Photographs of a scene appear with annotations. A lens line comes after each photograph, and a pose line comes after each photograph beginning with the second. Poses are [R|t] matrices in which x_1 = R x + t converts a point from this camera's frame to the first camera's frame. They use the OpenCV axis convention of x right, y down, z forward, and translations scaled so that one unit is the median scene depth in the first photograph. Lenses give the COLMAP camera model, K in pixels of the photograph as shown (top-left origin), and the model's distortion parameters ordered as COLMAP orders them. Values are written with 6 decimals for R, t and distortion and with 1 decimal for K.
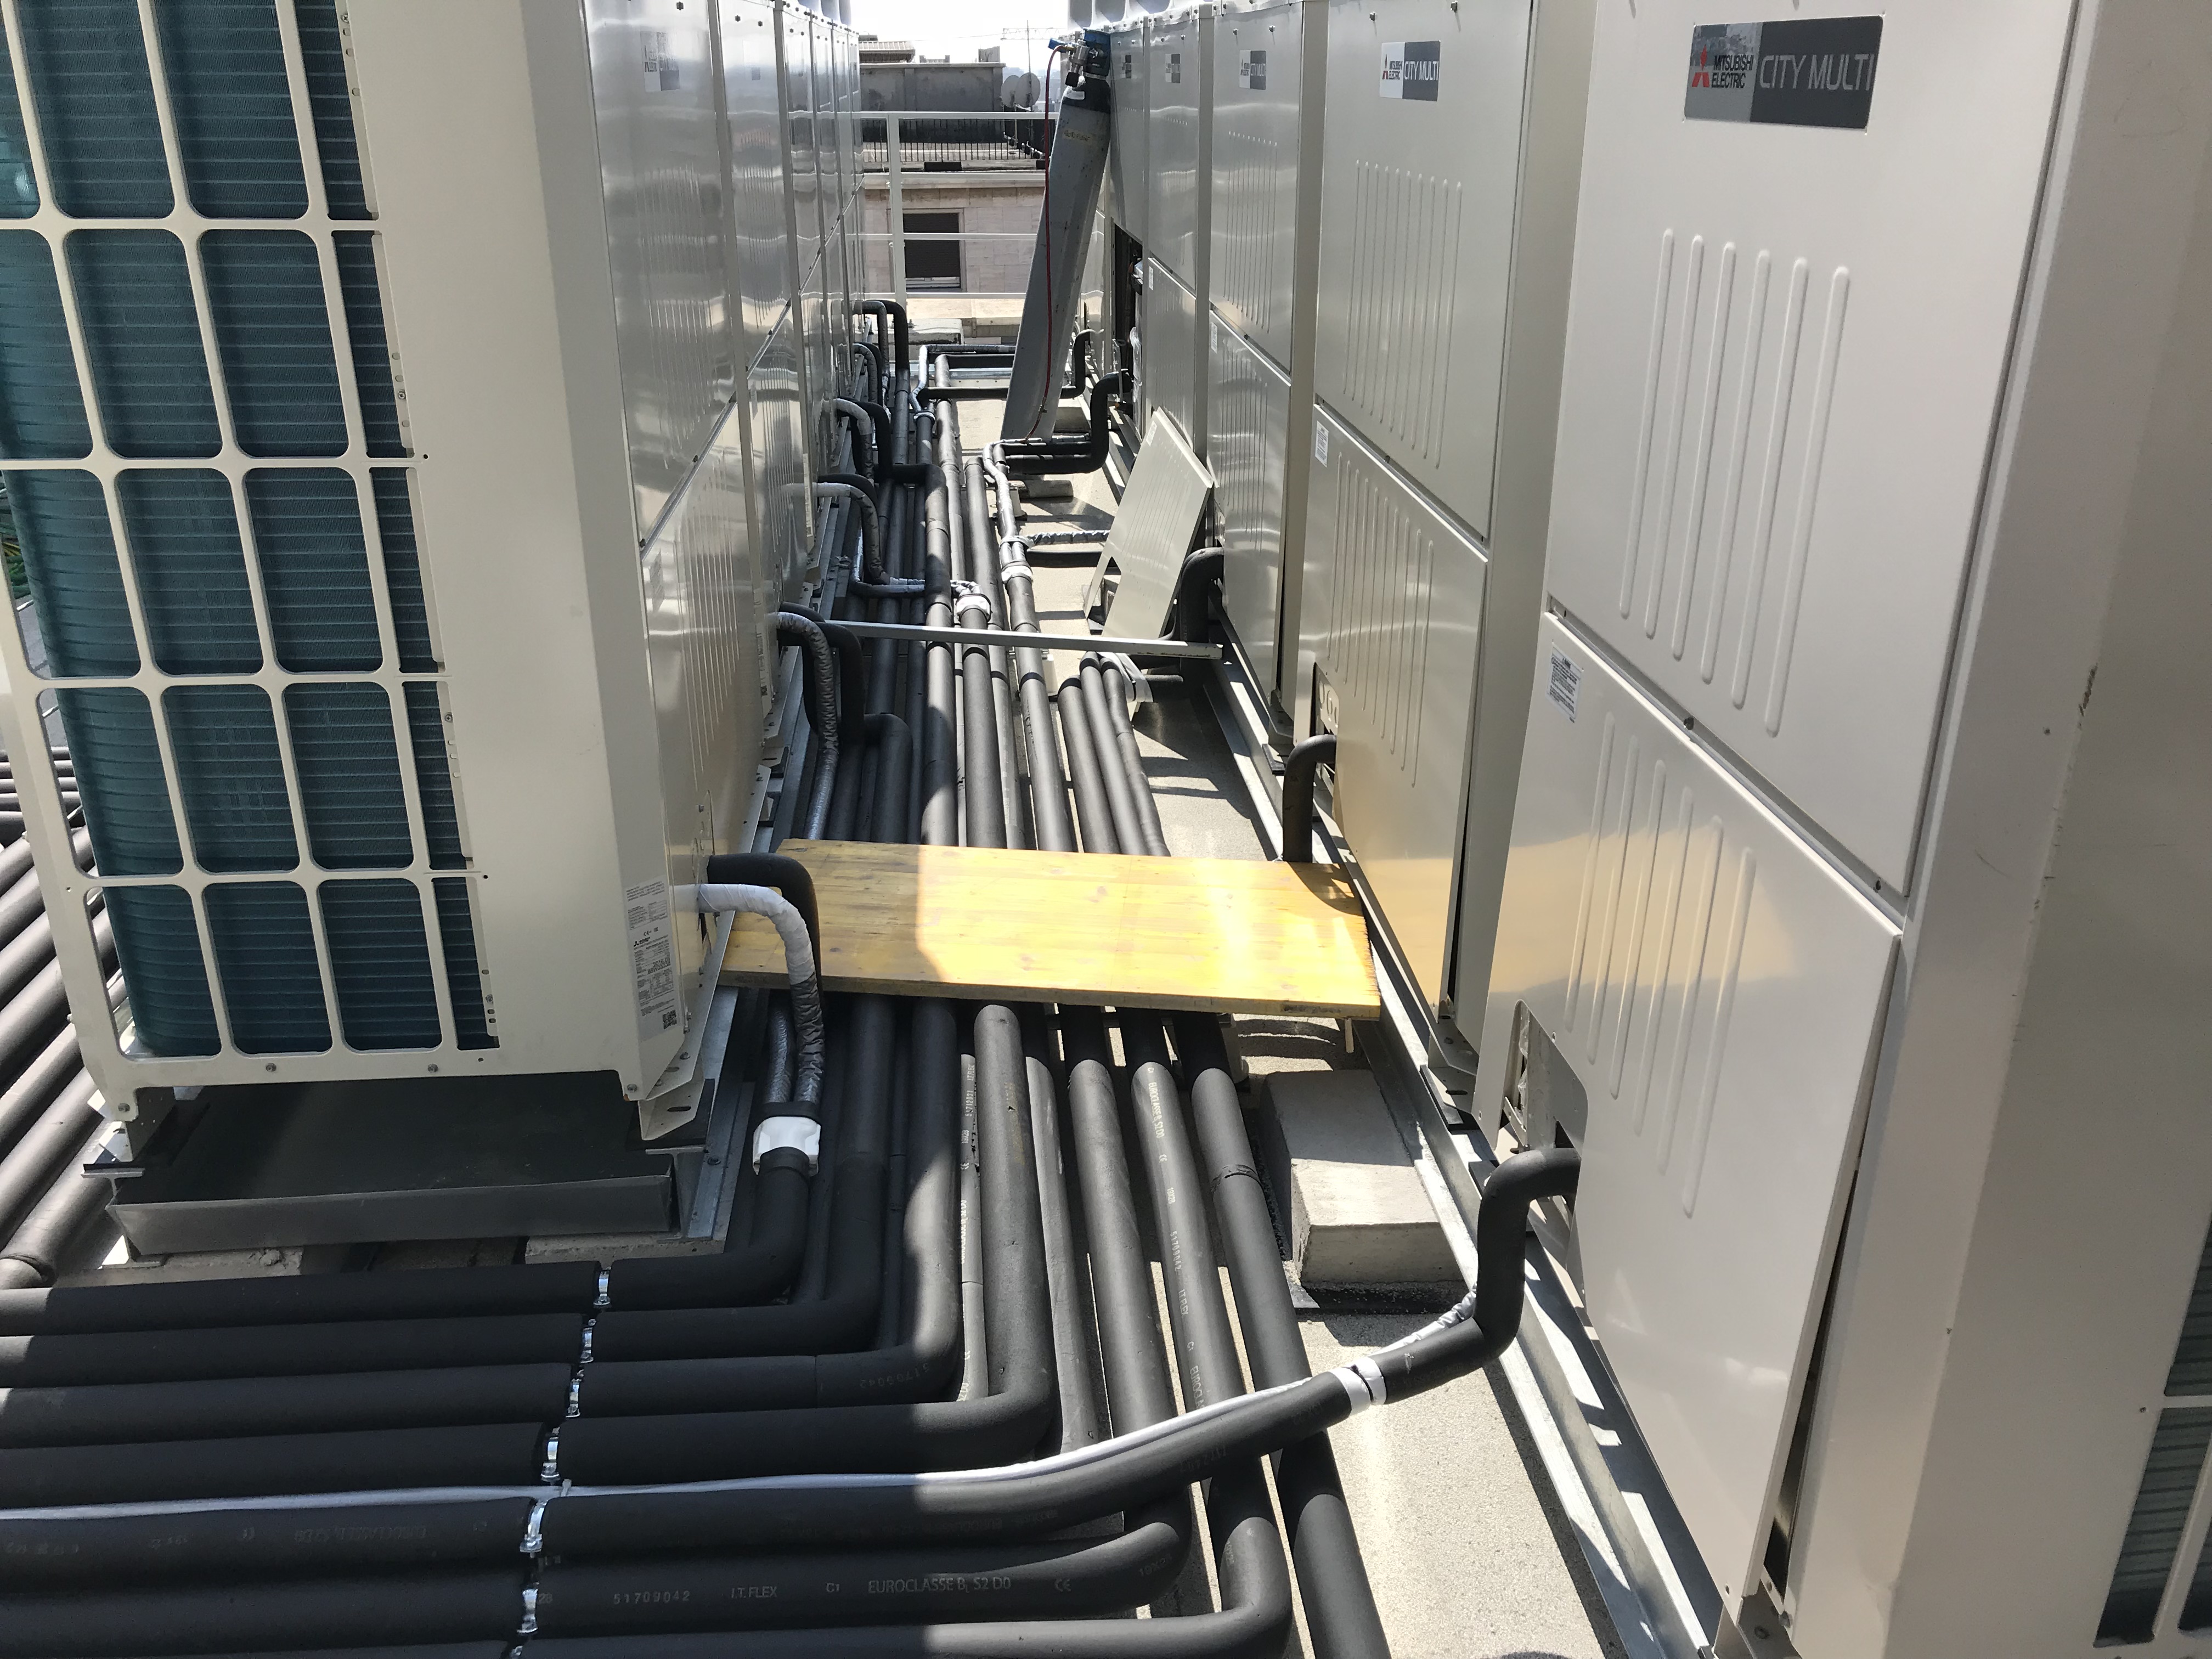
lens RADIAL K [[1787.5, 0, 1121.8], [0, 1787.5, 834.5], [0, 0, 1]] dist [0.018654, -0.030569]
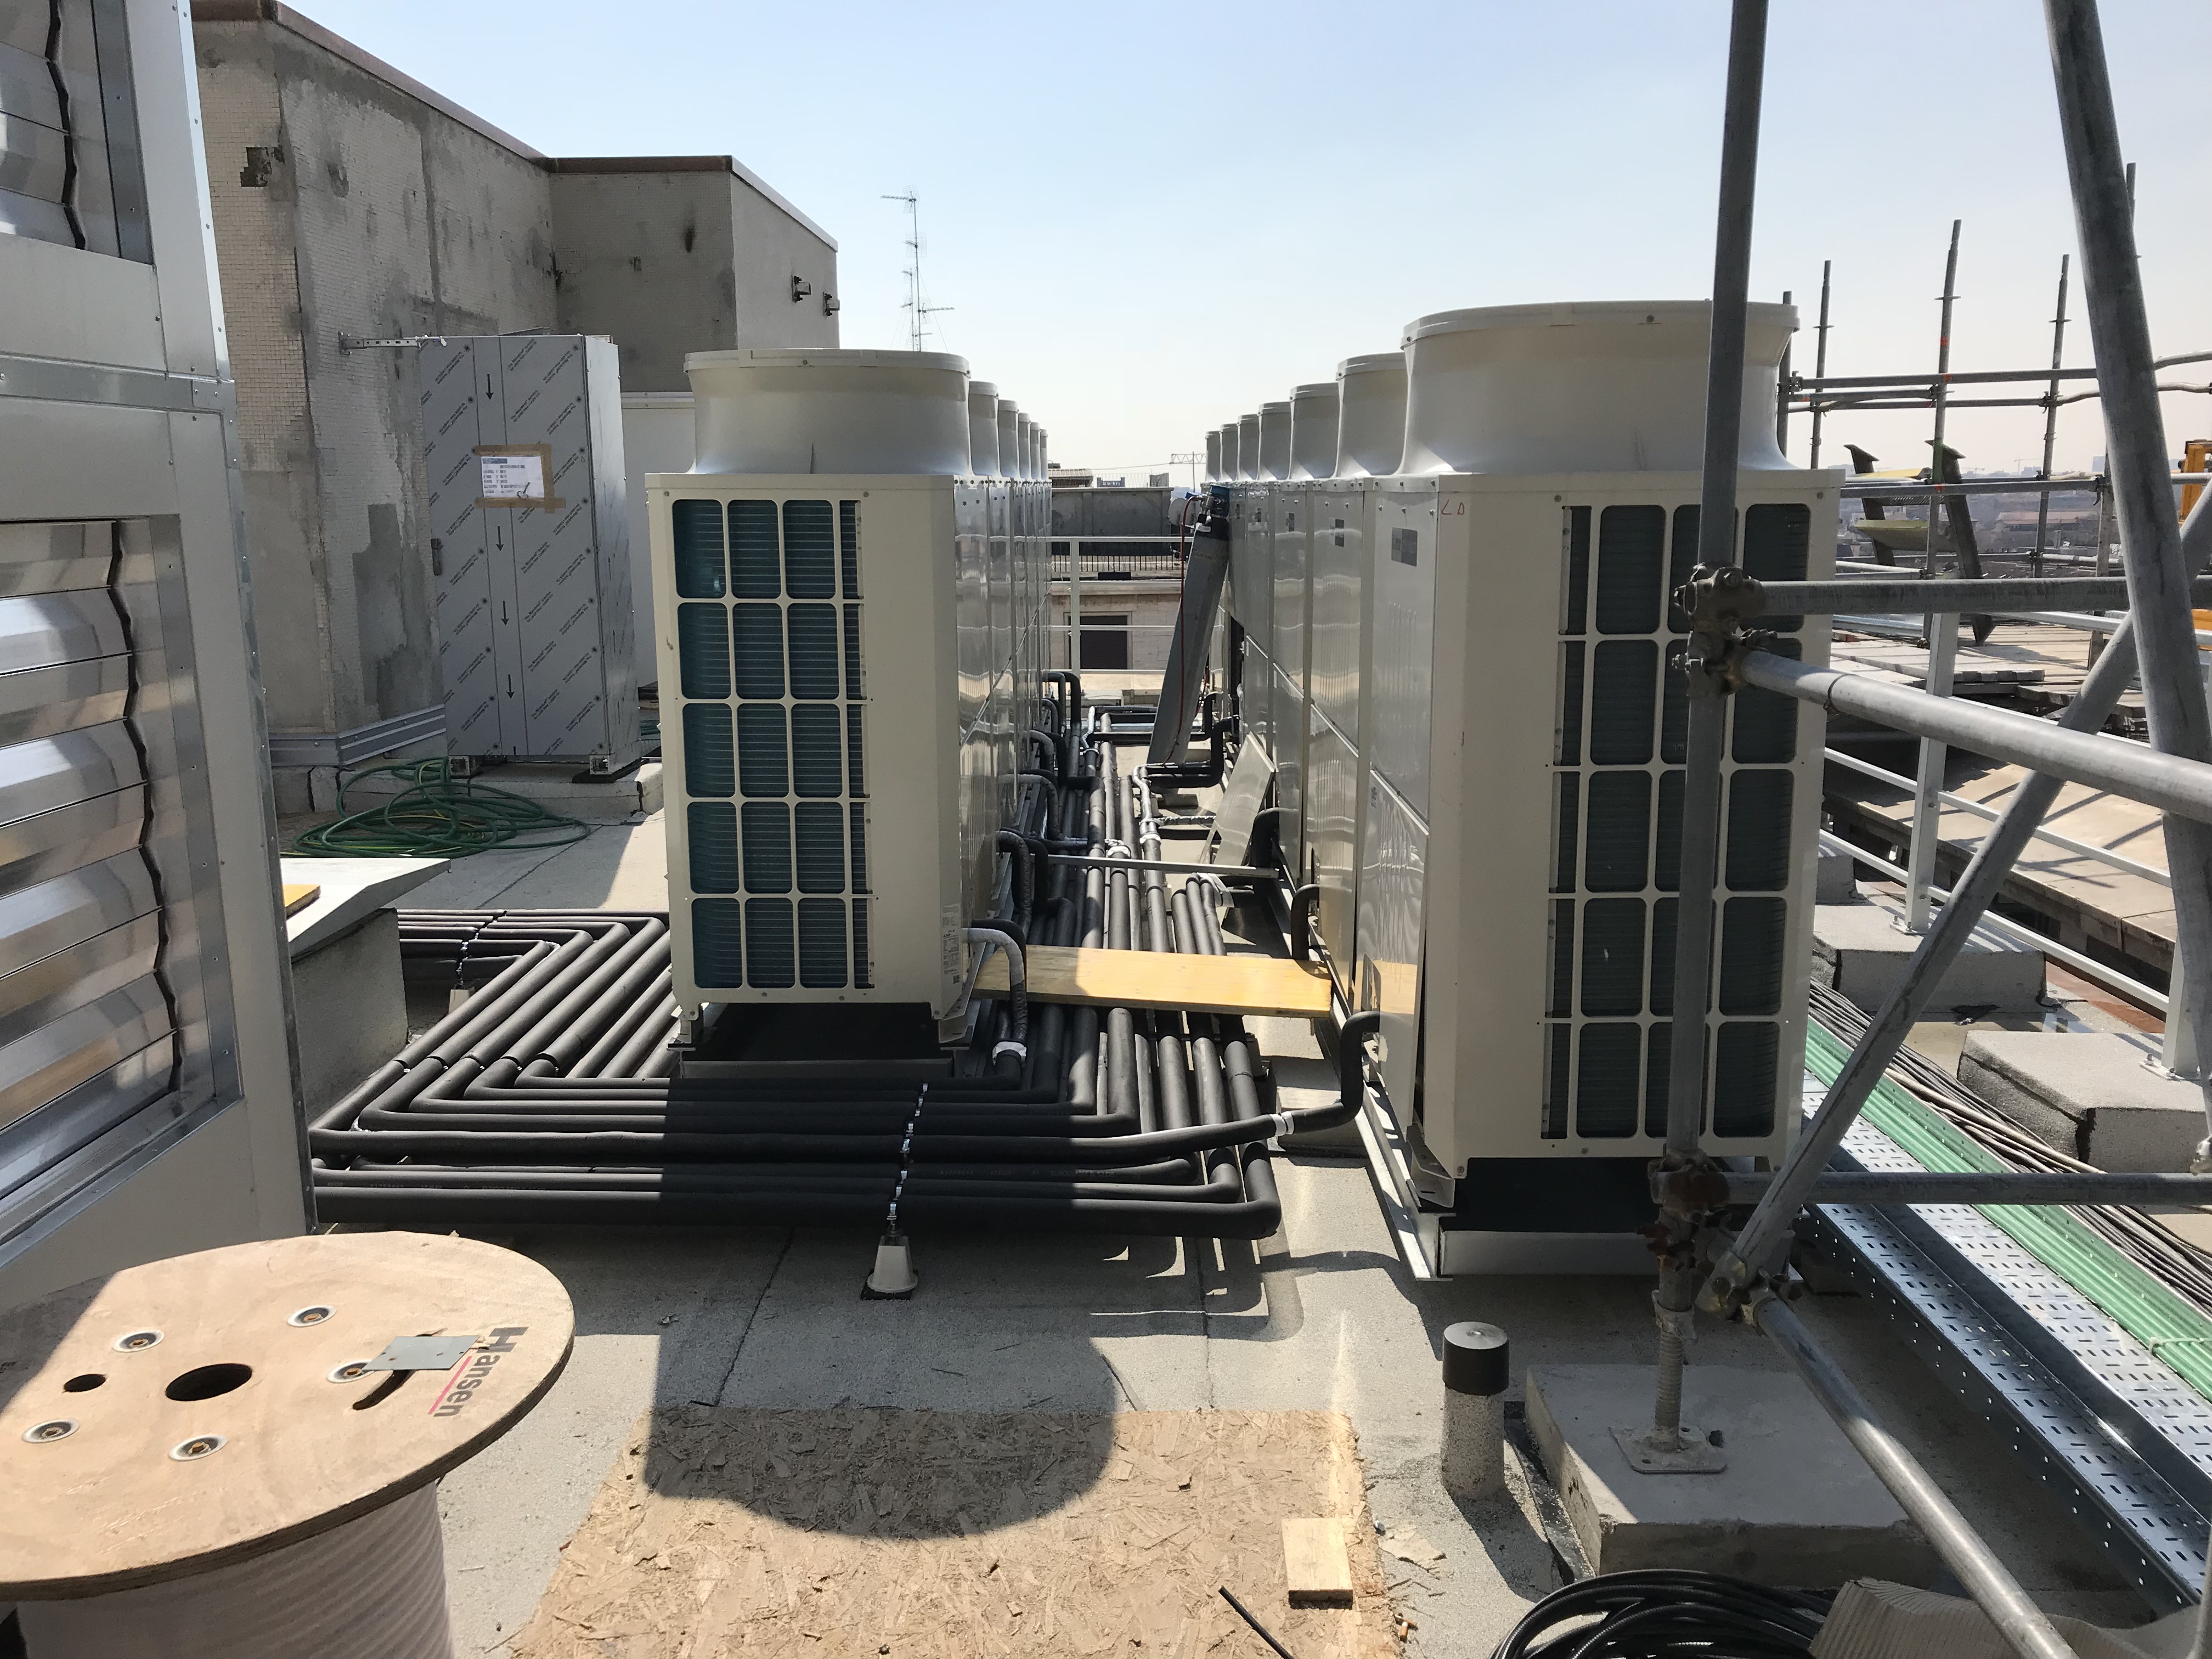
lens RADIAL K [[1787.5, 0, 1098.0], [0, 1787.5, 832.8], [0, 0, 1]] dist [0.018654, -0.030569]
pose [[0.994702, 0.012540, -0.102034, 0.056418], [-0.033932, 0.976957, -0.210724, 0.187586], [0.097040, 0.213070, 0.972206, -0.505488]]
